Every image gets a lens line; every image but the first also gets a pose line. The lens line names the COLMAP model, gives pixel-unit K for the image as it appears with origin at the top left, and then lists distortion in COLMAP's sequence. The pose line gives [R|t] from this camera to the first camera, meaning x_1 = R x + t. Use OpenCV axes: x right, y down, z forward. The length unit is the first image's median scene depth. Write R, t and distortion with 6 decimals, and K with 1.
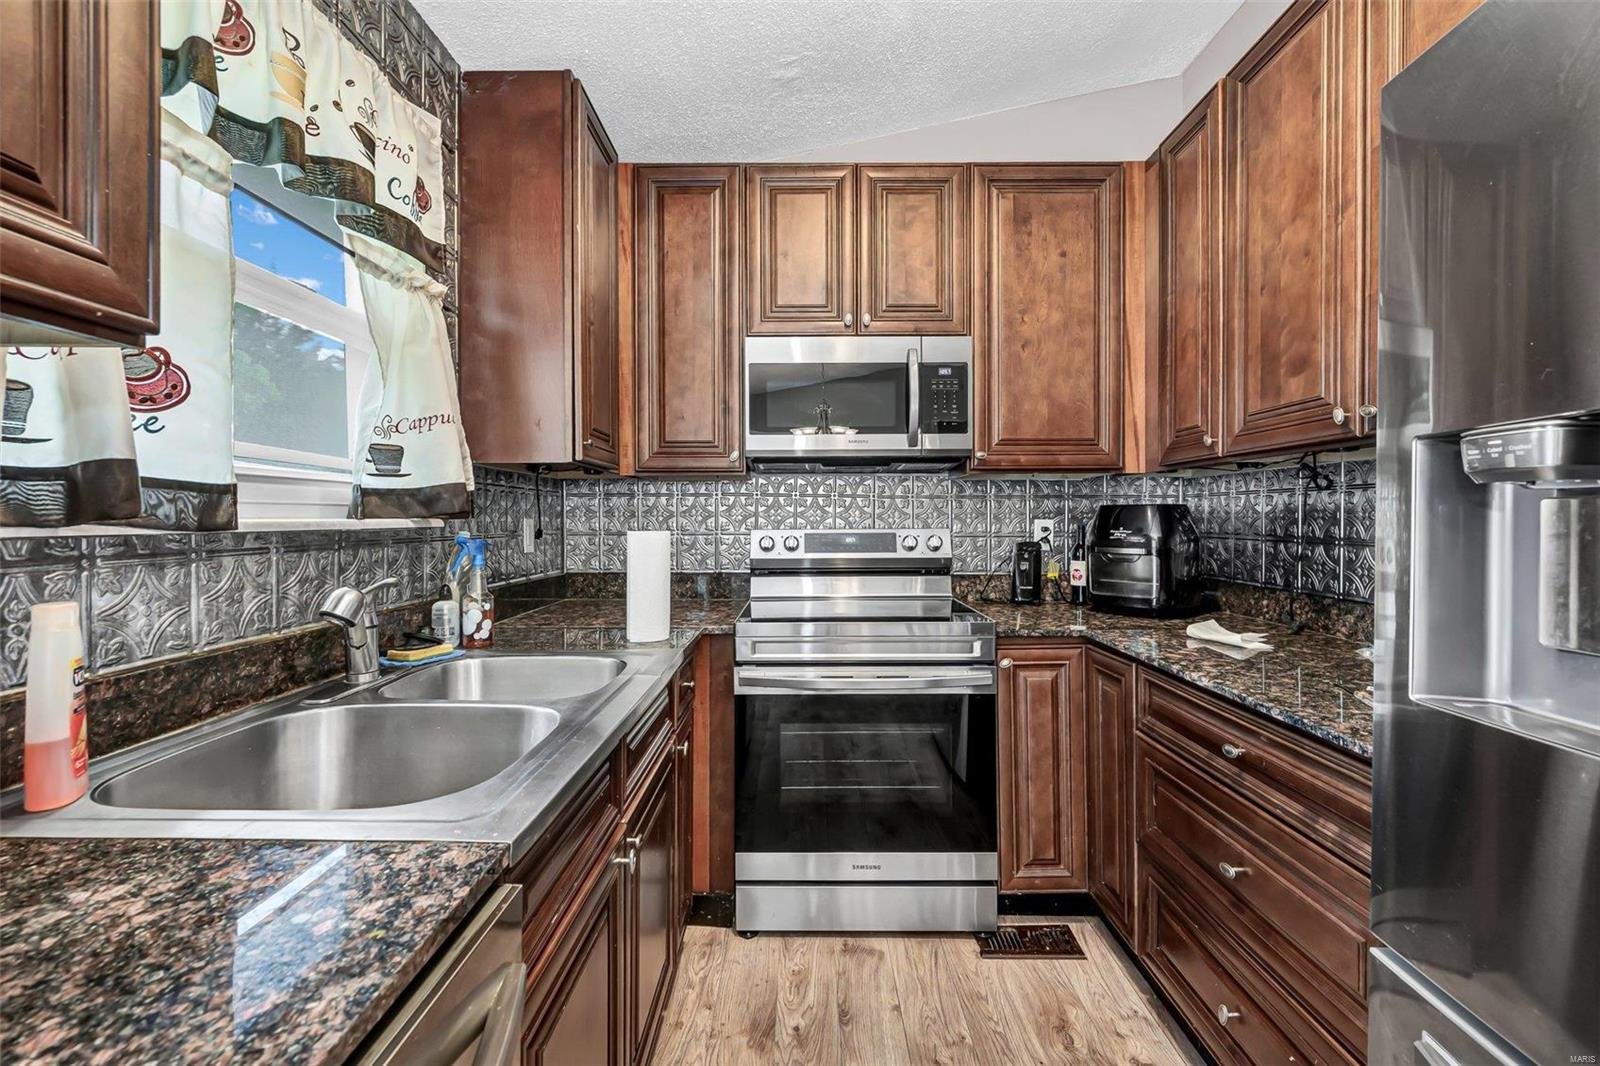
lens RADIAL K [[645.7, 0, 803.0], [0, 645.7, 527.0], [0, 0, 1]] dist [-0.006225, 0.000230]
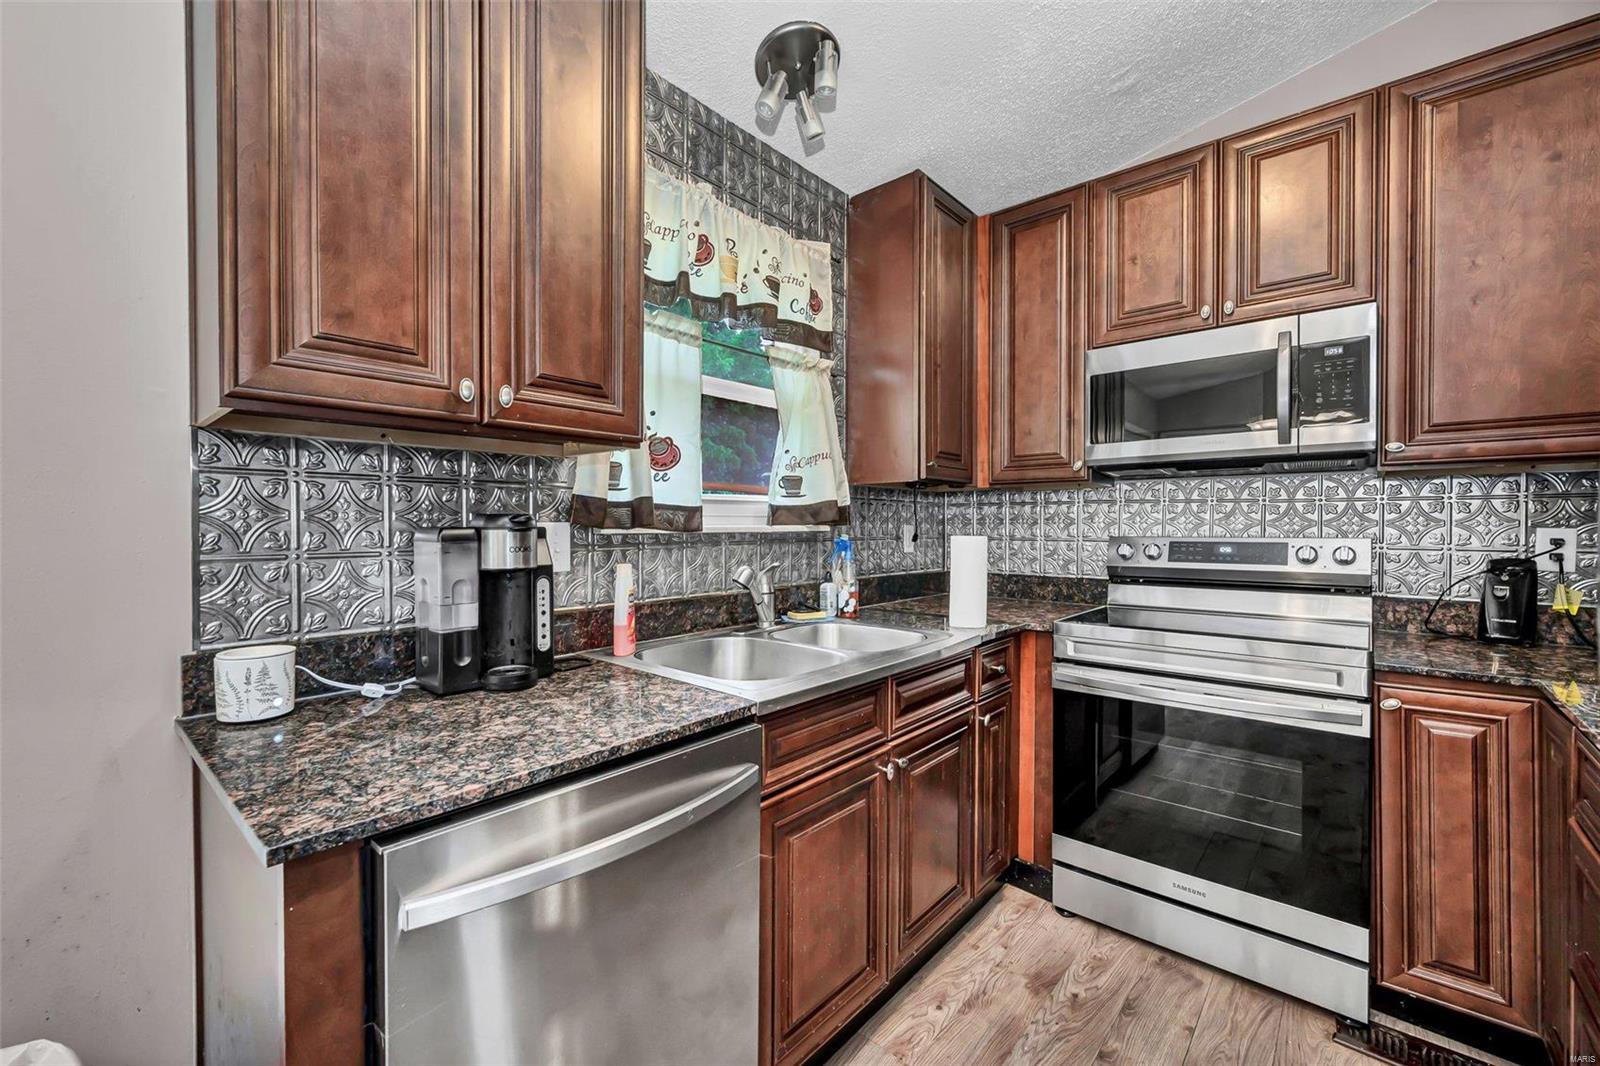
lens RADIAL K [[645.7, 0, 790.1], [0, 645.7, 539.1], [0, 0, 1]] dist [-0.006225, 0.000230]
pose [[0.749468, 0.016403, -0.661837, 0.277077], [-0.010158, 0.999860, 0.013278, -0.000357], [0.661962, -0.003228, 0.749530, -0.107440]]
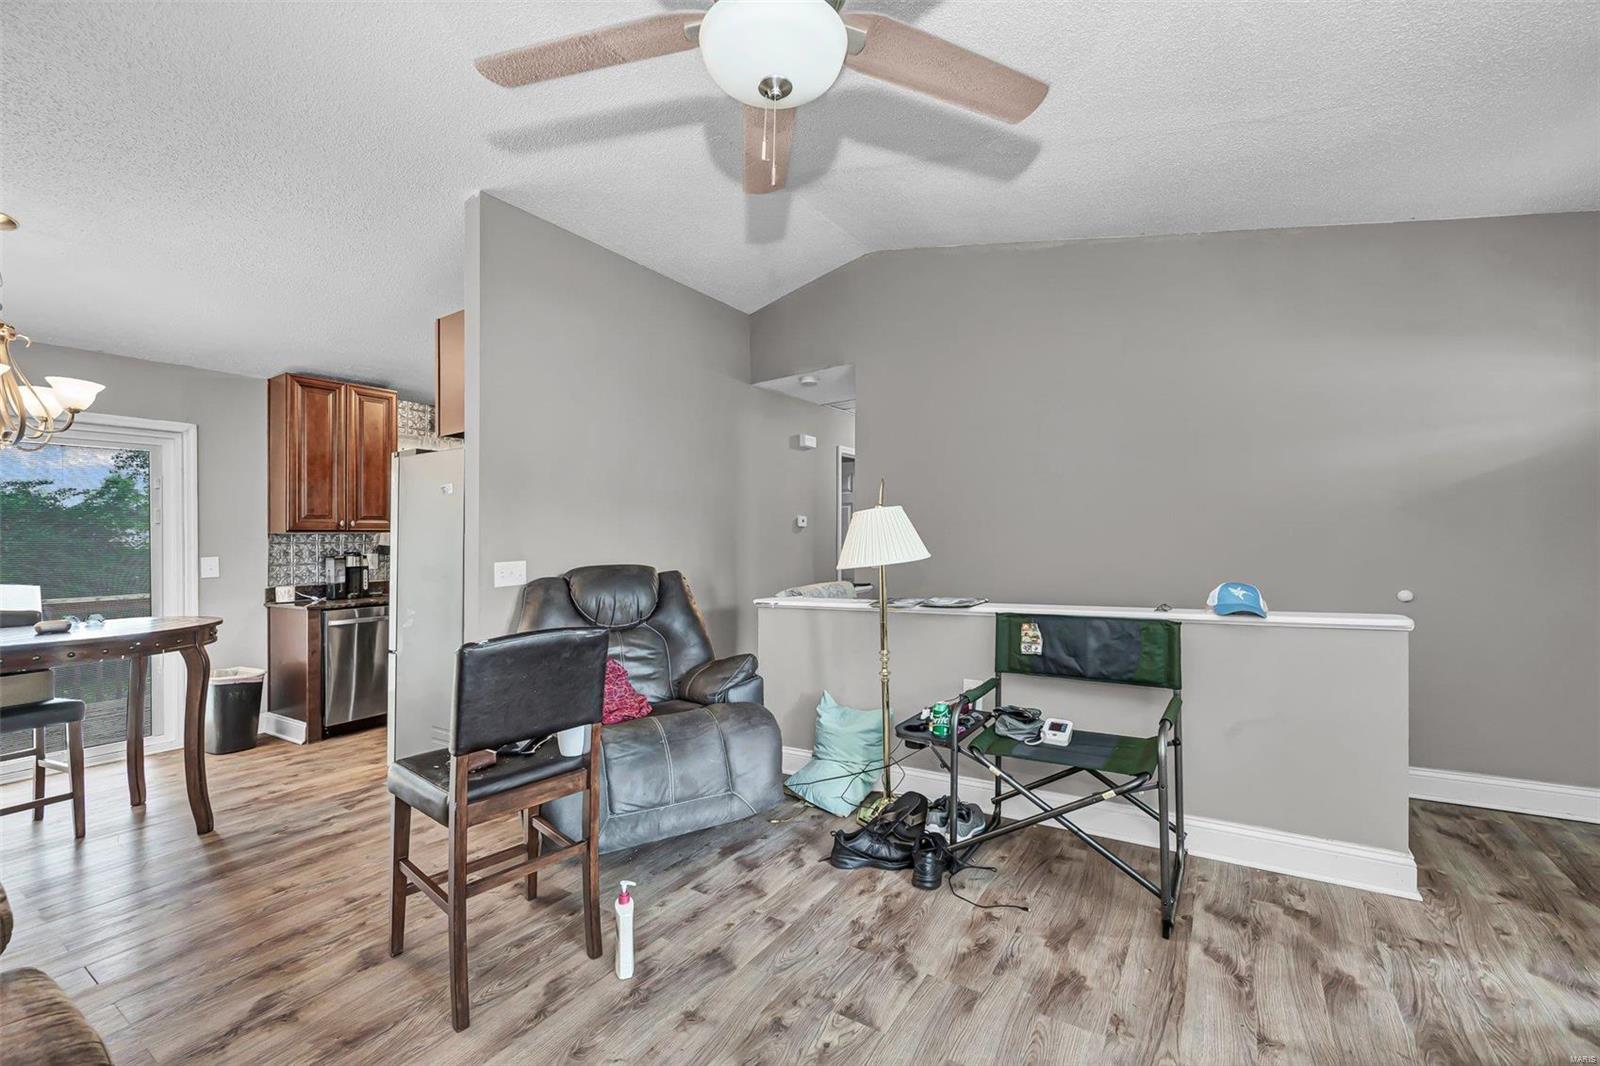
lens RADIAL K [[645.7, 0, 813.6], [0, 645.7, 534.9], [0, 0, 1]] dist [-0.006225, 0.000230]
pose [[0.854828, -0.030291, -0.518026, 2.429254], [0.017858, 0.999421, -0.028971, 0.022629], [0.518604, 0.015514, 0.854874, -1.008686]]
